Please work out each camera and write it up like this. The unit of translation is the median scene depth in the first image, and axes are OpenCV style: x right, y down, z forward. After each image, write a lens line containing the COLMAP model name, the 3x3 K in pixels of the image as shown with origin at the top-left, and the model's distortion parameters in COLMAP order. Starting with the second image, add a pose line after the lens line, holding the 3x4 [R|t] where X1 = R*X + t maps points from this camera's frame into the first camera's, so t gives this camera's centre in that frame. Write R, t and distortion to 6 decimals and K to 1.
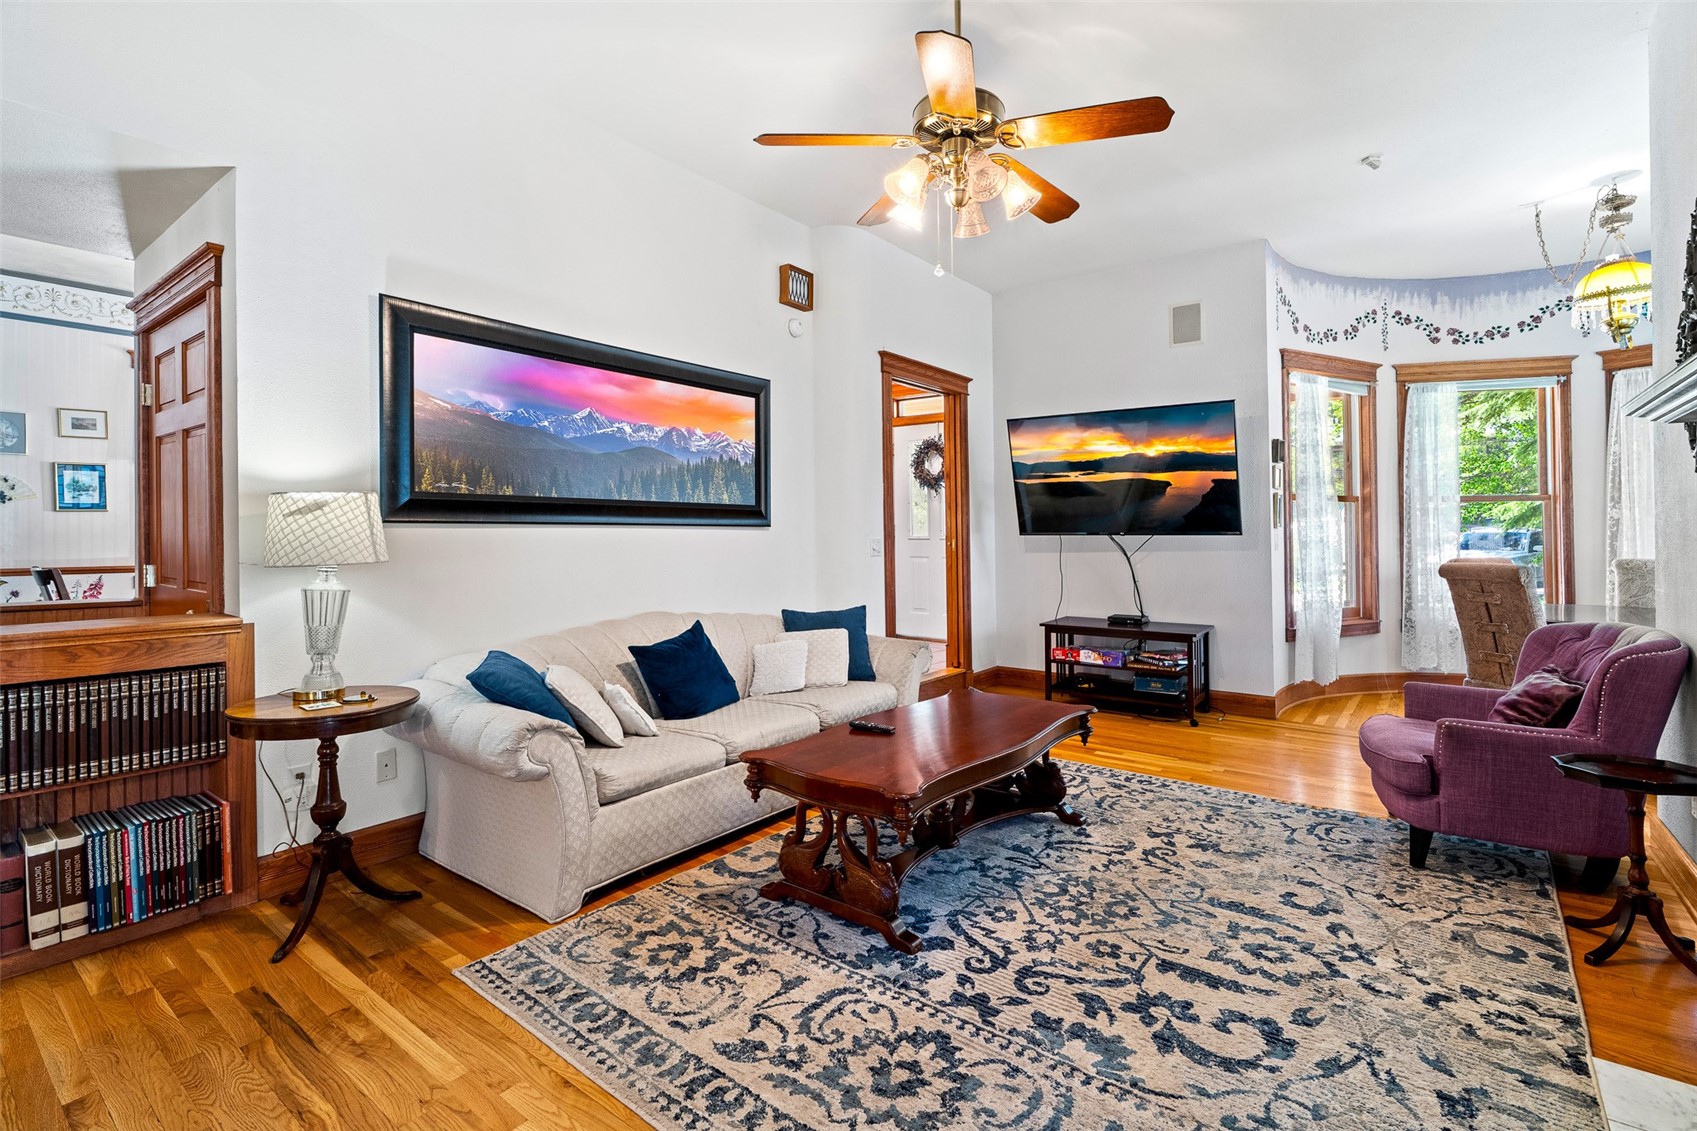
lens RADIAL K [[782.3, 0, 851.5], [0, 782.3, 534.2], [0, 0, 1]] dist [-0.007221, -0.000080]
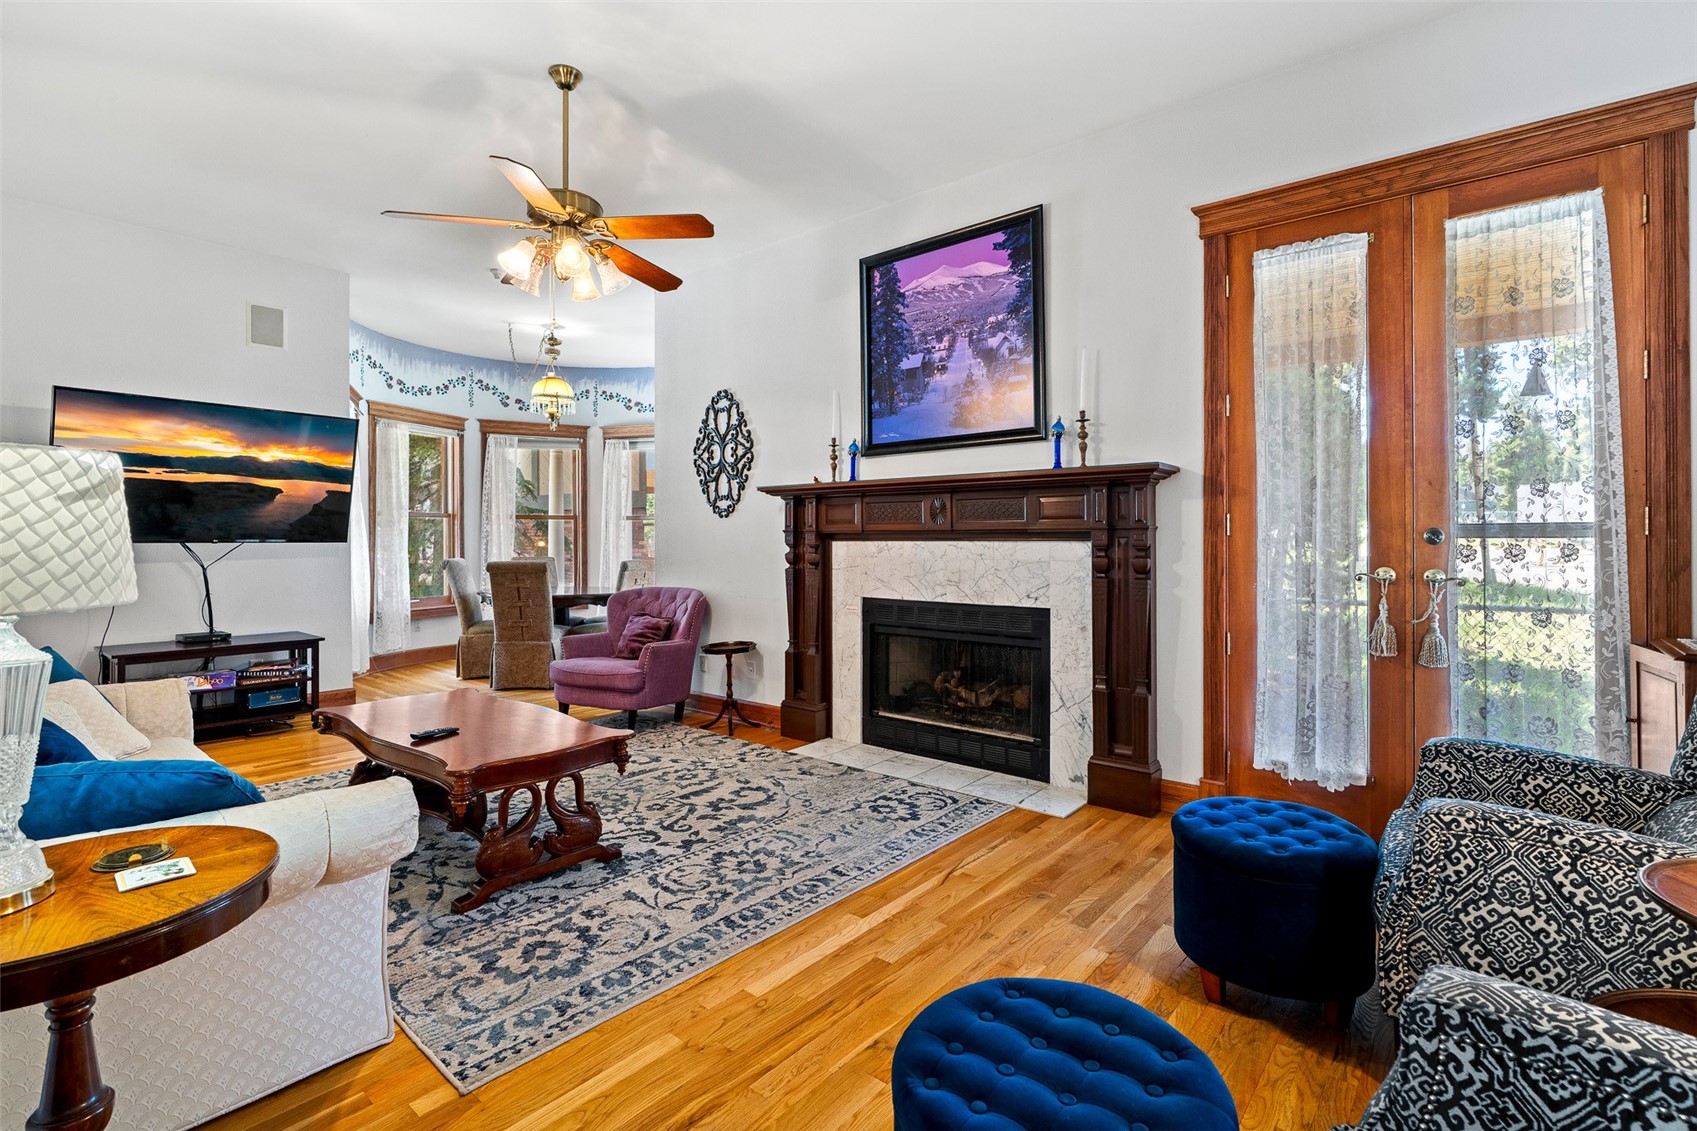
lens RADIAL K [[782.3, 0, 851.5], [0, 782.3, 534.2], [0, 0, 1]] dist [-0.007221, -0.000080]
pose [[0.045557, 0.009242, 0.998919, -1.230393], [0.003694, 0.999949, -0.009420, 0.003509], [-0.998955, 0.004119, 0.045521, 0.542421]]
